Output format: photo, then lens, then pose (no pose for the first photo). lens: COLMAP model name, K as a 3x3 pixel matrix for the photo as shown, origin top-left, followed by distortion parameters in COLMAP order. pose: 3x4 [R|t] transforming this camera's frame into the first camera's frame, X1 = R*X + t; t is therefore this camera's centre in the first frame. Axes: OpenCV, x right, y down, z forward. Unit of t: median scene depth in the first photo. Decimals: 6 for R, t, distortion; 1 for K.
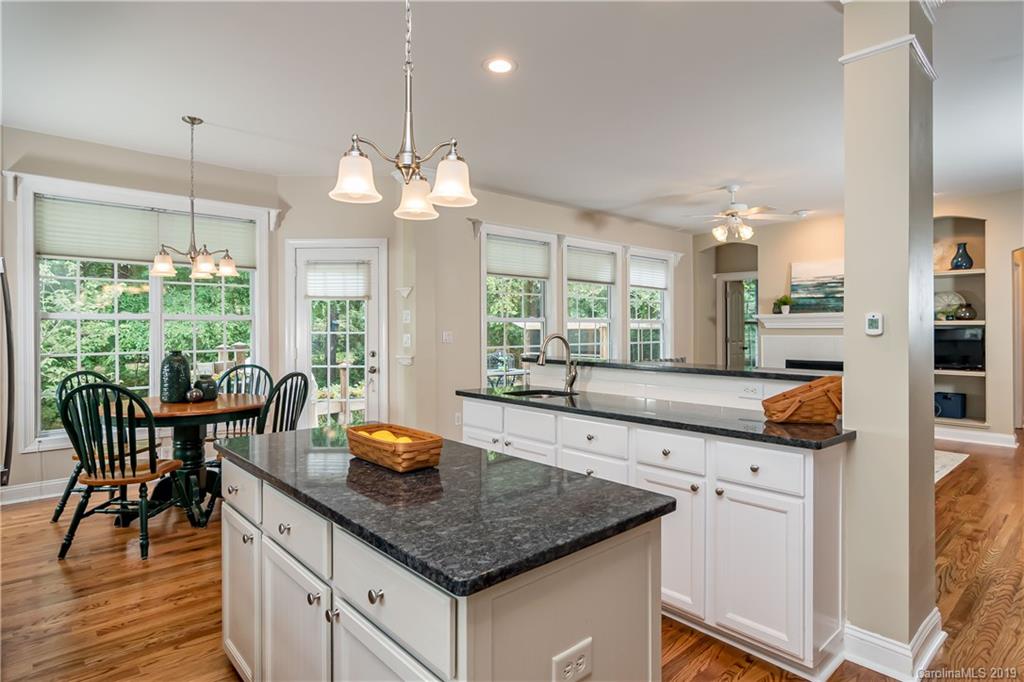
lens RADIAL K [[549.7, 0, 518.5], [0, 549.7, 327.5], [0, 0, 1]] dist [-0.005228, 0.000622]
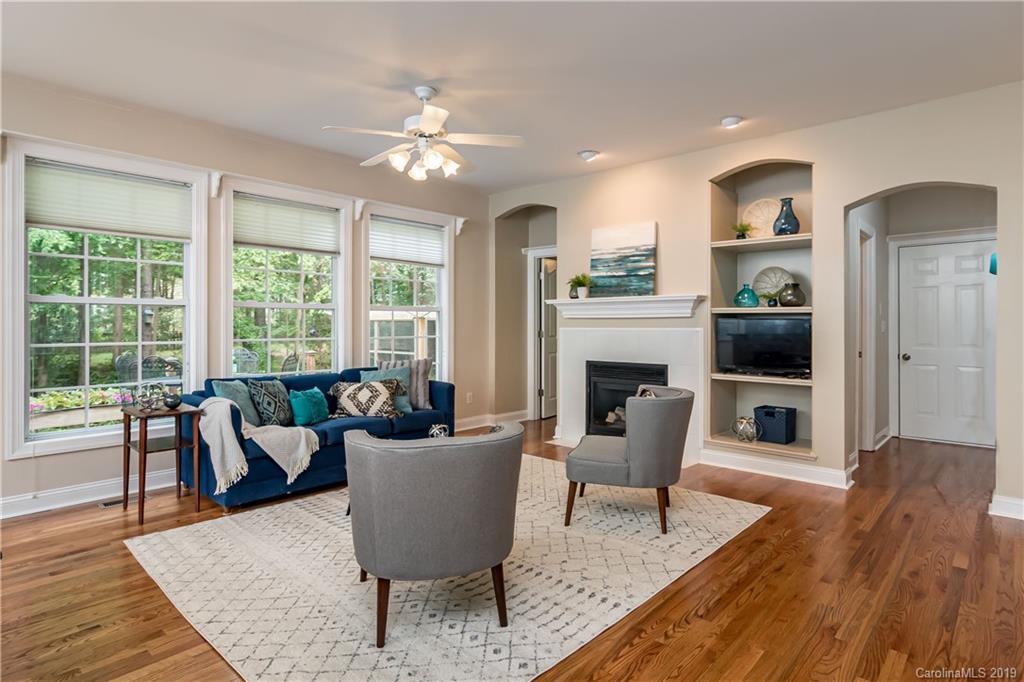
lens RADIAL K [[549.7, 0, 523.1], [0, 549.7, 321.0], [0, 0, 1]] dist [-0.005228, 0.000622]
pose [[0.995126, 0.004375, 0.098515, 0.346185], [-0.004295, 0.999990, -0.001027, 0.007038], [-0.098518, 0.000599, 0.995135, 0.280494]]
